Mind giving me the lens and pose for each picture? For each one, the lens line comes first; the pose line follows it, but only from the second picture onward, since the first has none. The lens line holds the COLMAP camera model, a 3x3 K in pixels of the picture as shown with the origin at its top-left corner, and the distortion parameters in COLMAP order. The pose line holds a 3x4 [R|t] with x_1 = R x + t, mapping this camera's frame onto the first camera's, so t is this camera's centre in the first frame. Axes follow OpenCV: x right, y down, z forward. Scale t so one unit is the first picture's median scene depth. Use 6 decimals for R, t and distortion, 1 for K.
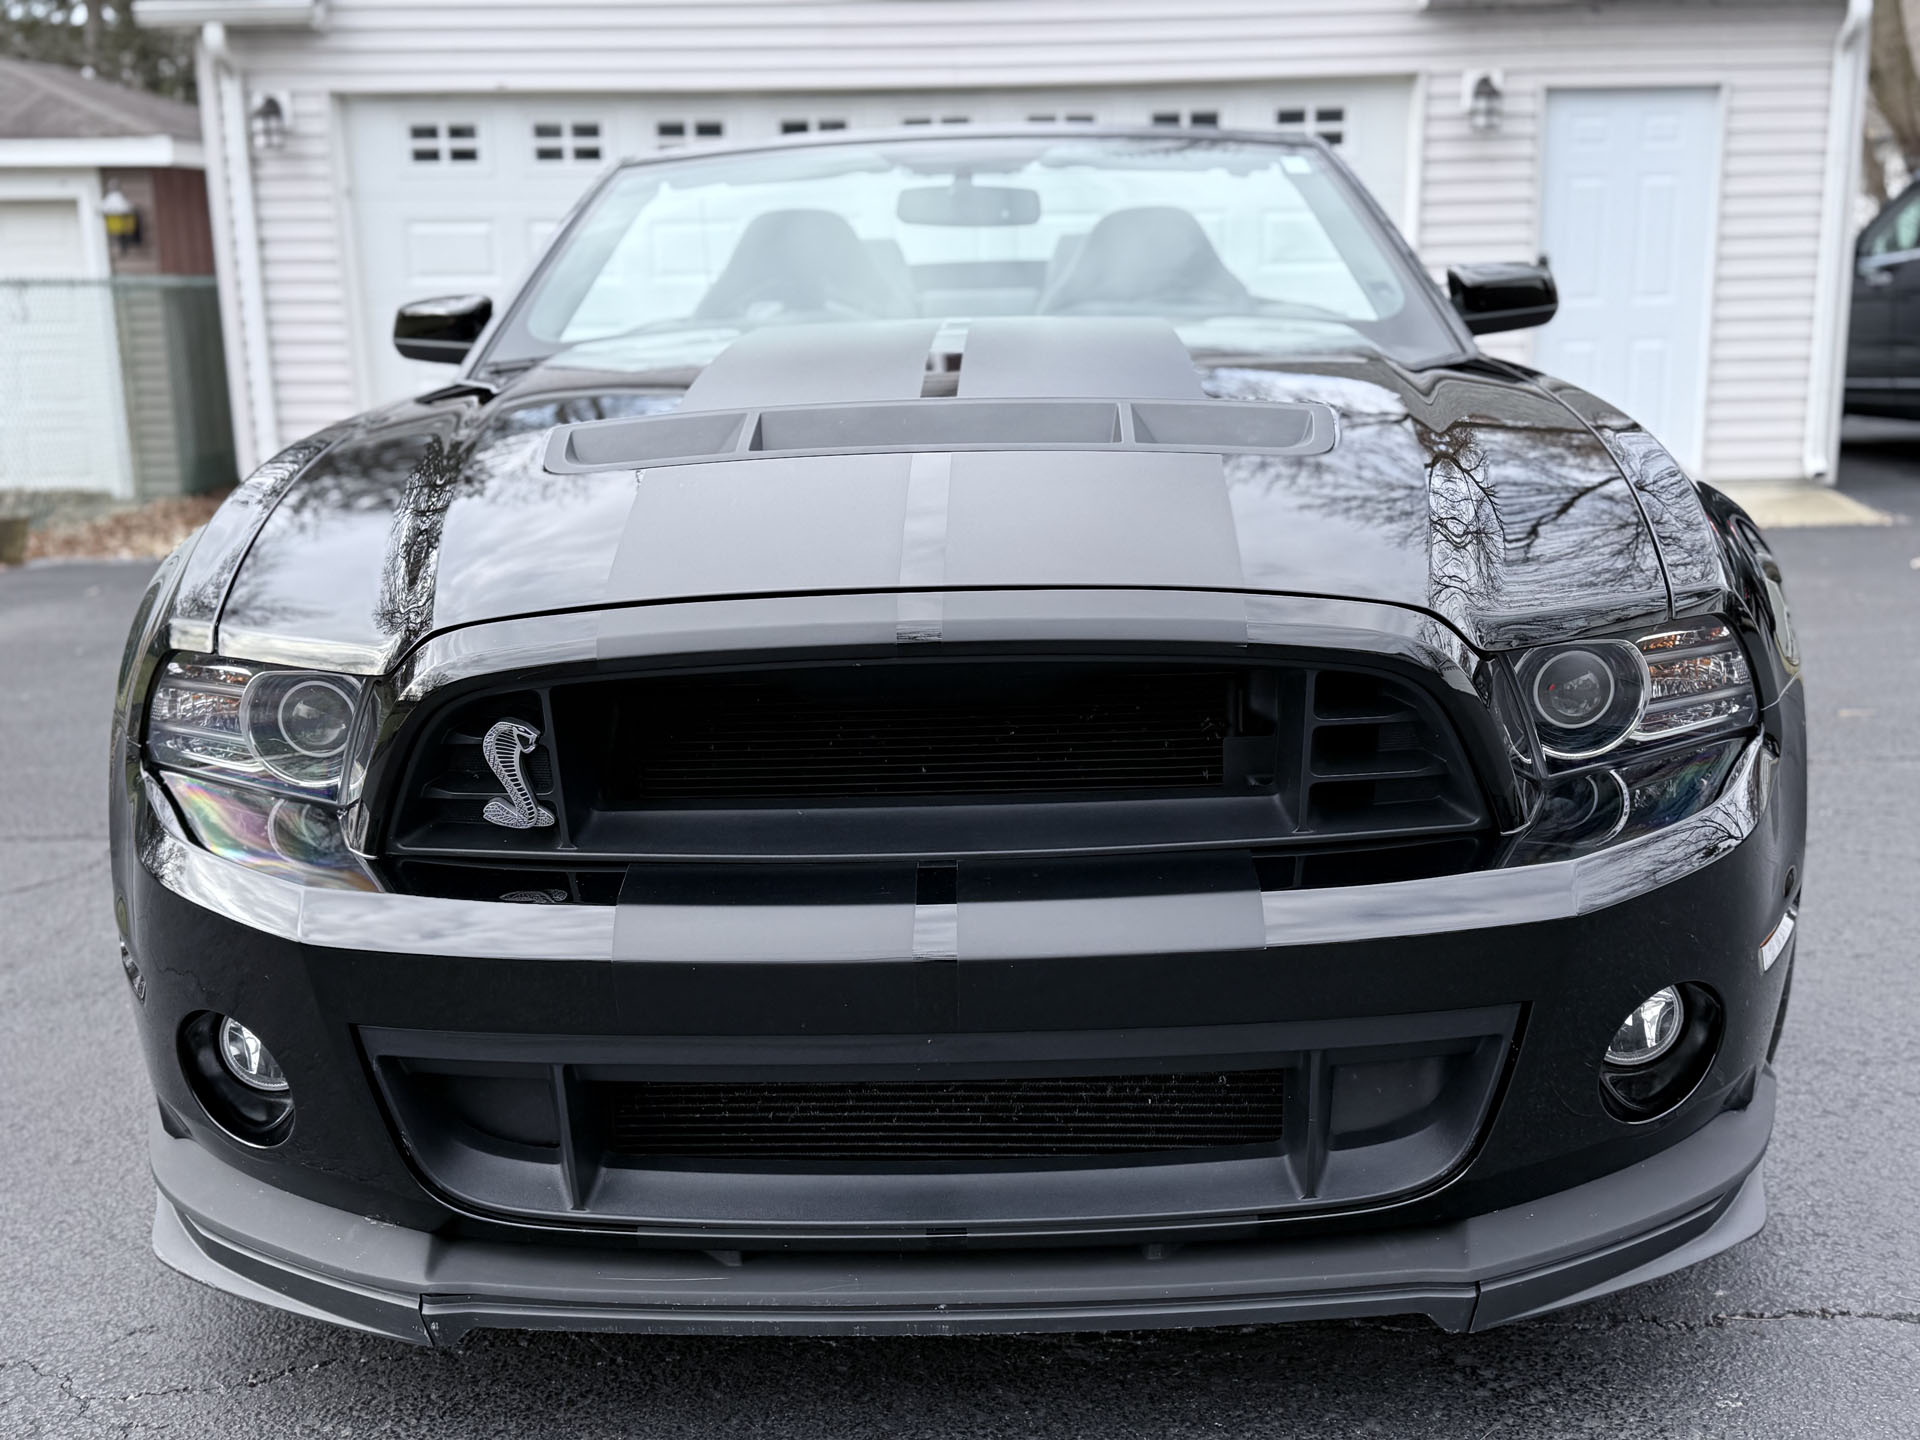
lens RADIAL K [[2070.2, 0, 967.9], [0, 2070.2, 725.5], [0, 0, 1]] dist [0.184653, -0.359134]
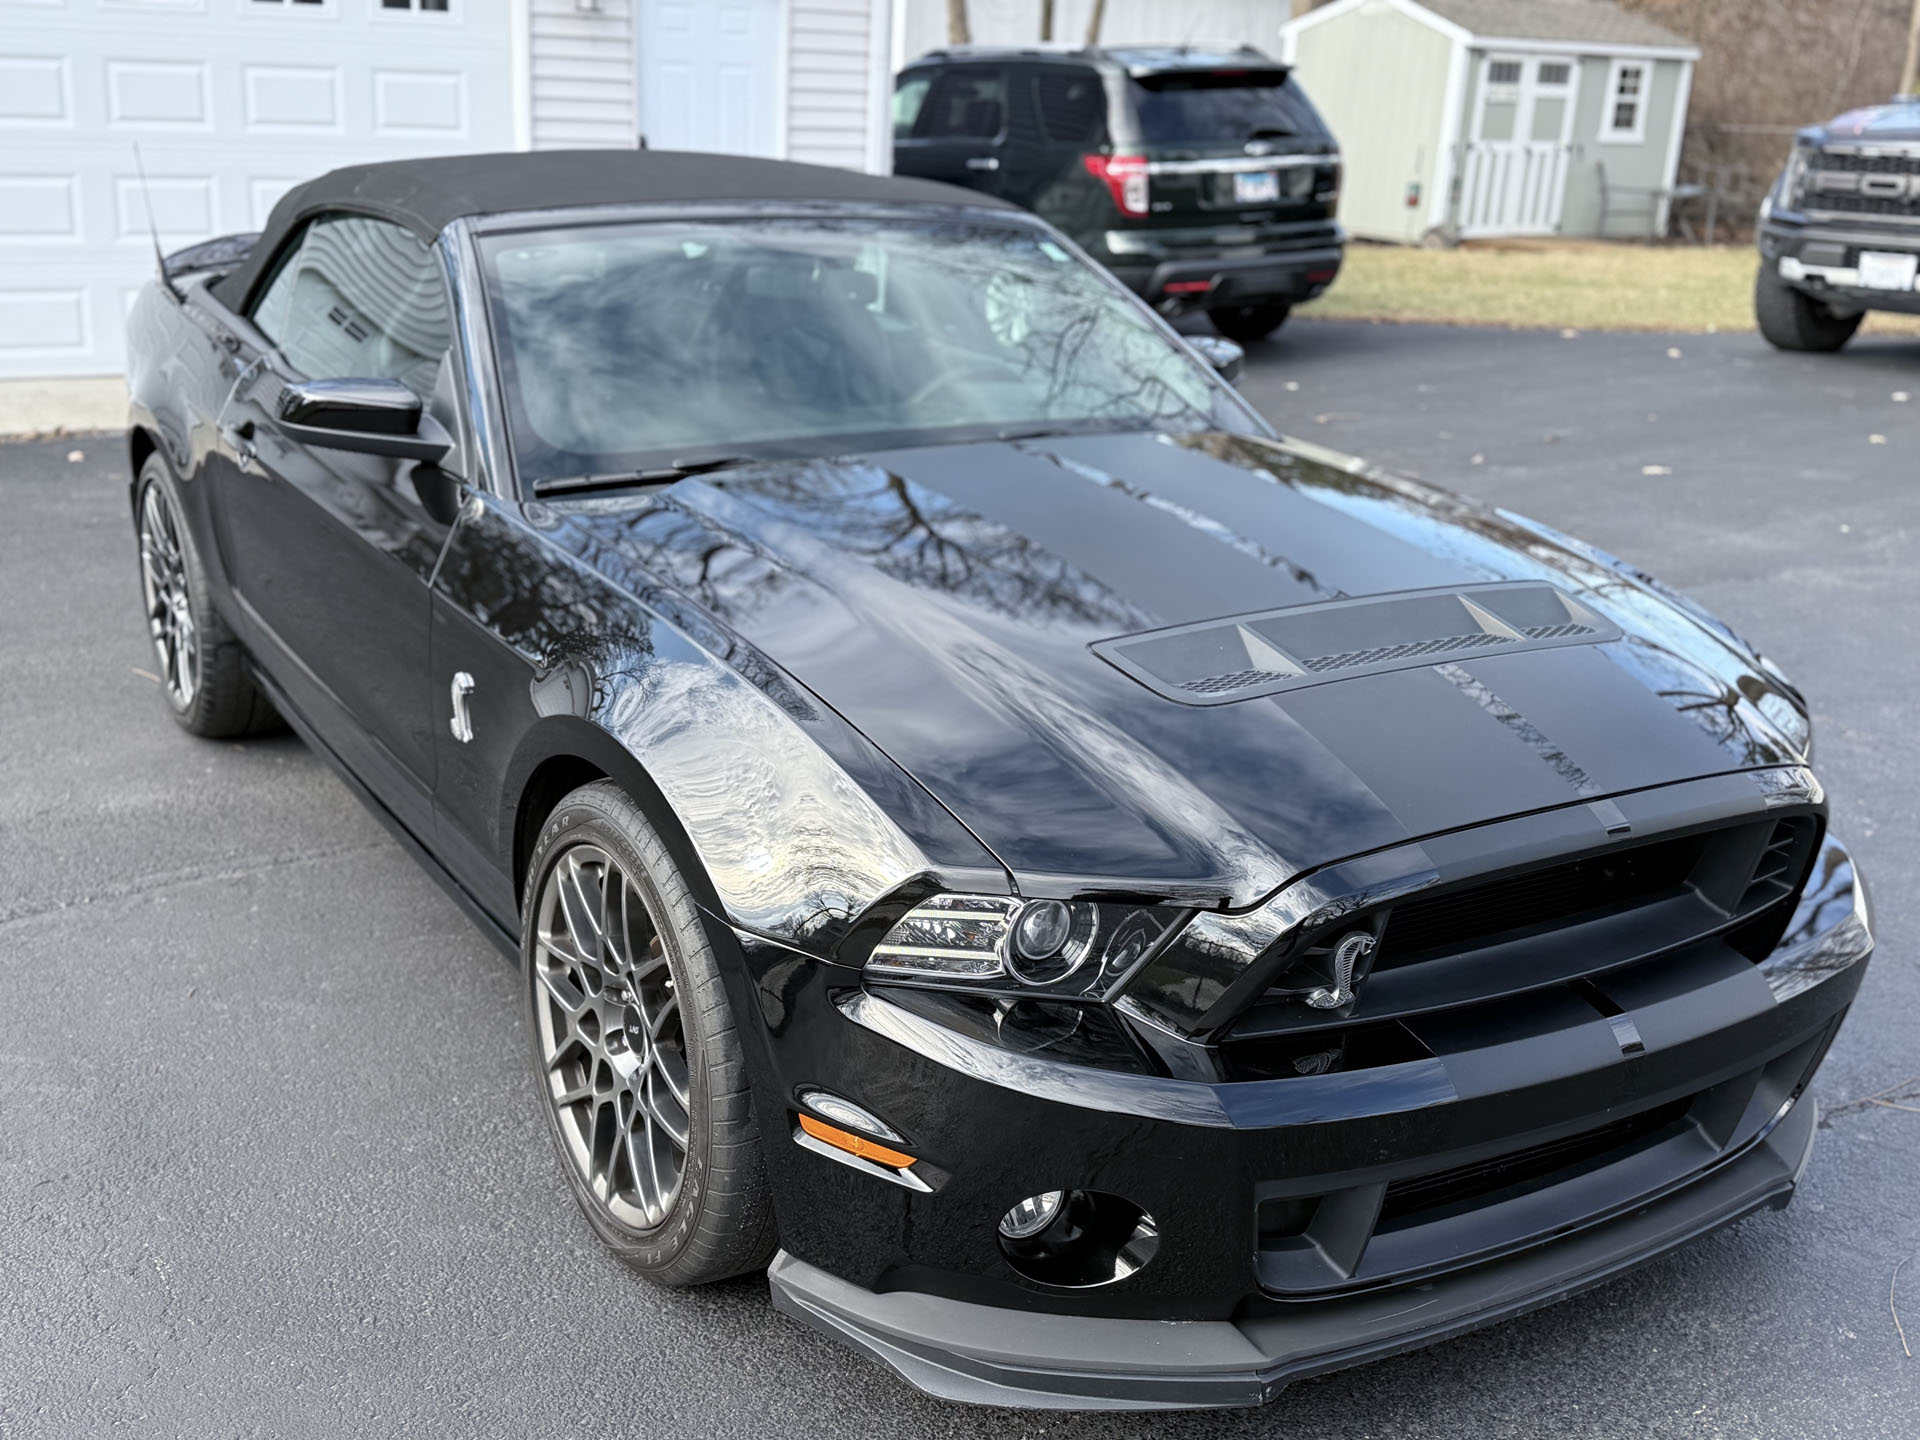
lens RADIAL K [[2070.2, 0, 967.9], [0, 2070.2, 725.5], [0, 0, 1]] dist [0.184653, -0.359134]
pose [[0.838762, -0.113350, 0.532570, -1.039586], [0.055425, 0.990785, 0.123584, -0.289281], [-0.541671, -0.074139, 0.837315, 0.038643]]
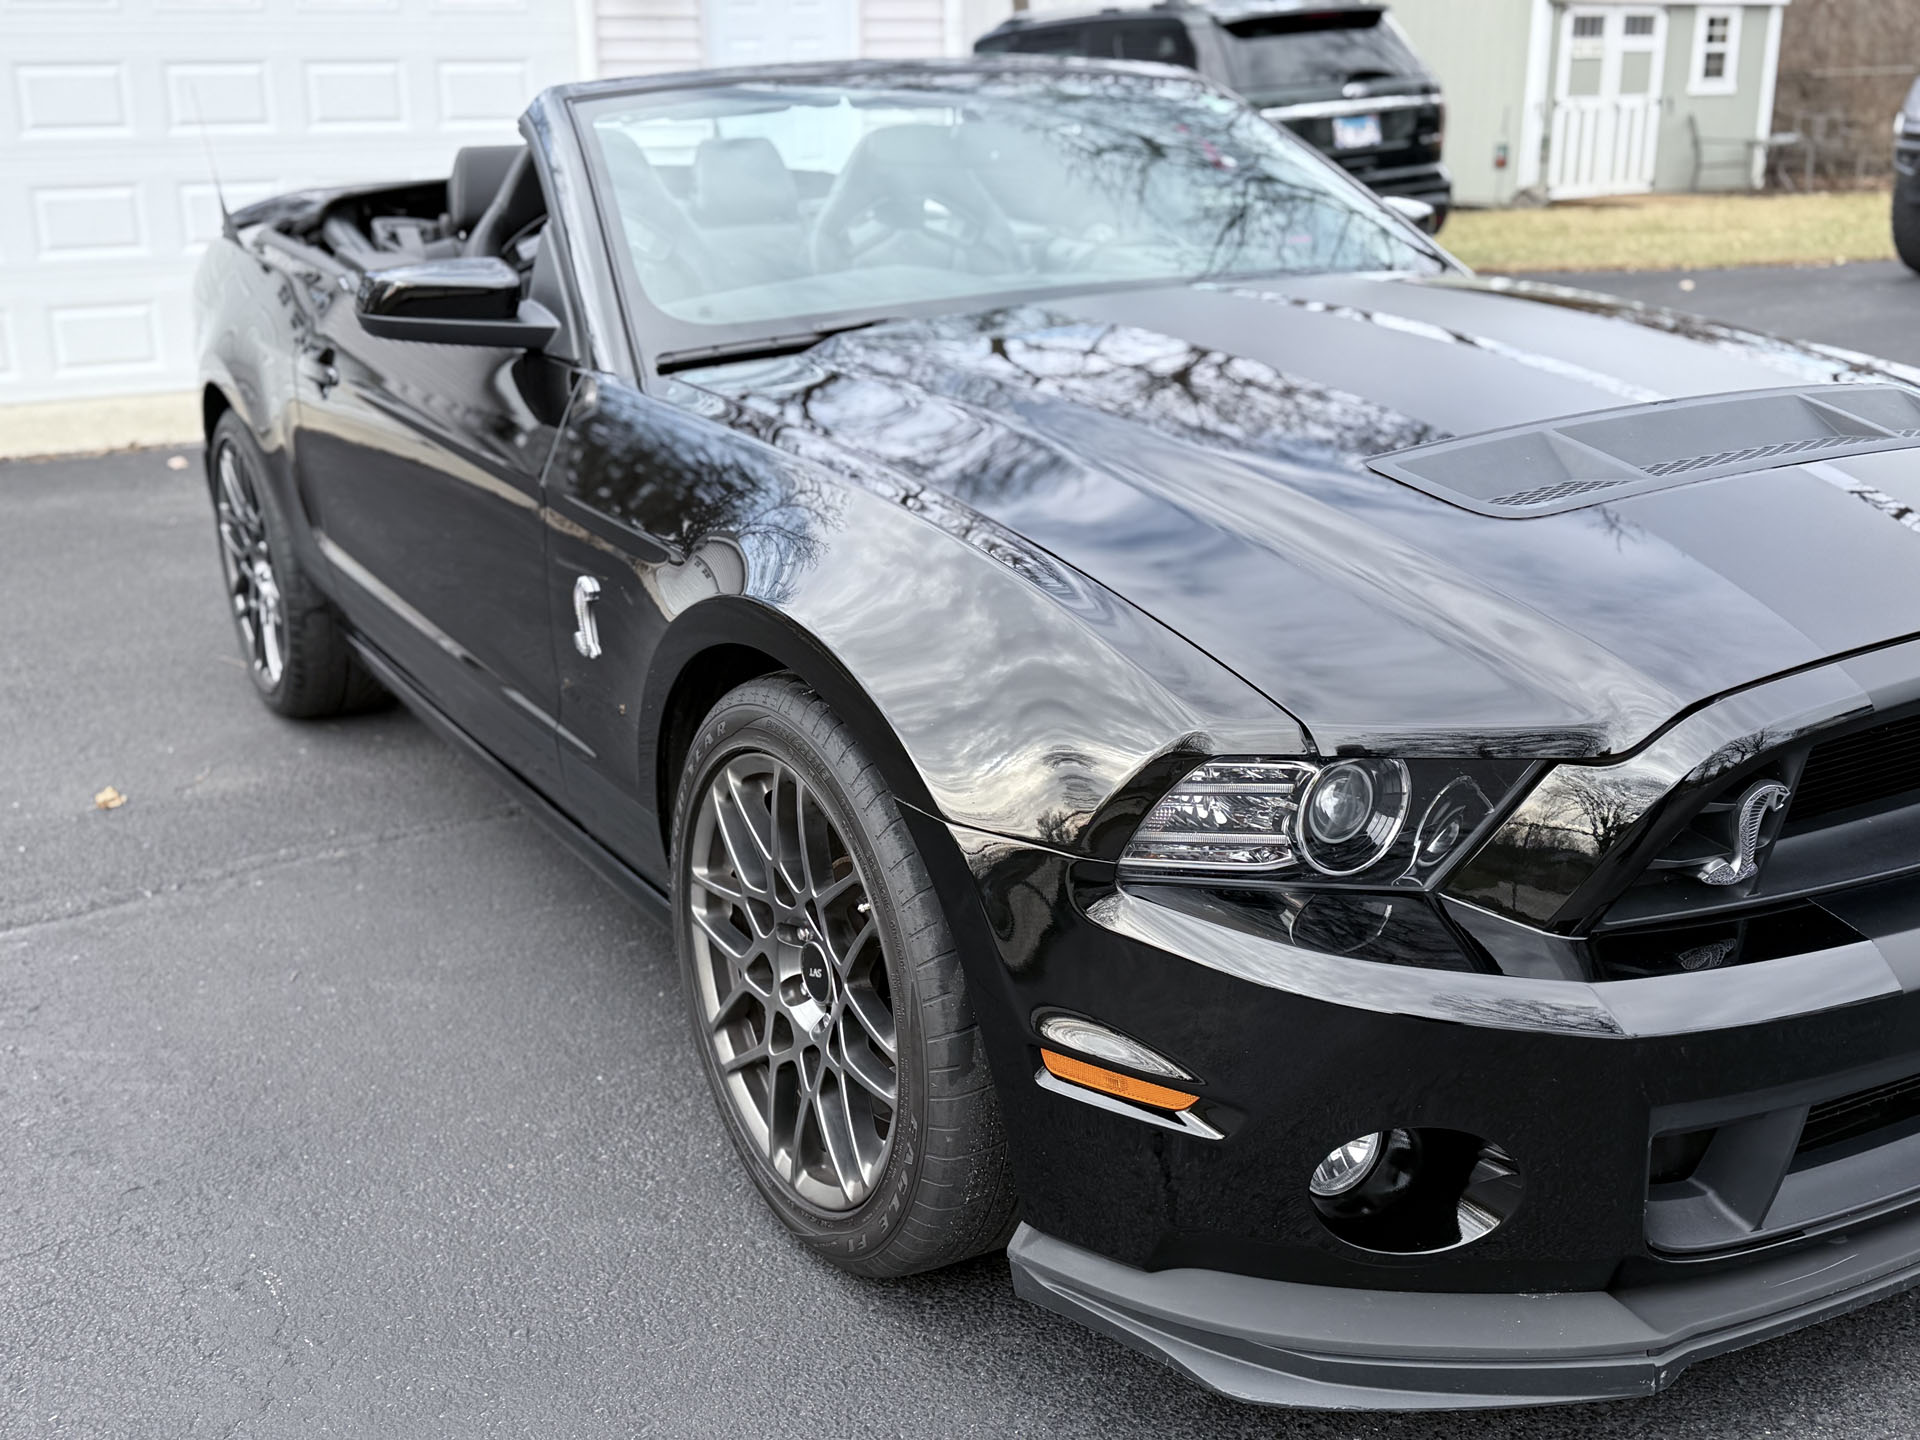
lens RADIAL K [[2070.2, 0, 967.9], [0, 2070.2, 725.5], [0, 0, 1]] dist [0.184653, -0.359134]
pose [[0.852228, -0.149711, 0.501293, -0.991120], [0.108973, 0.987963, 0.109794, -0.172447], [-0.511696, -0.038943, 0.858284, 0.300973]]
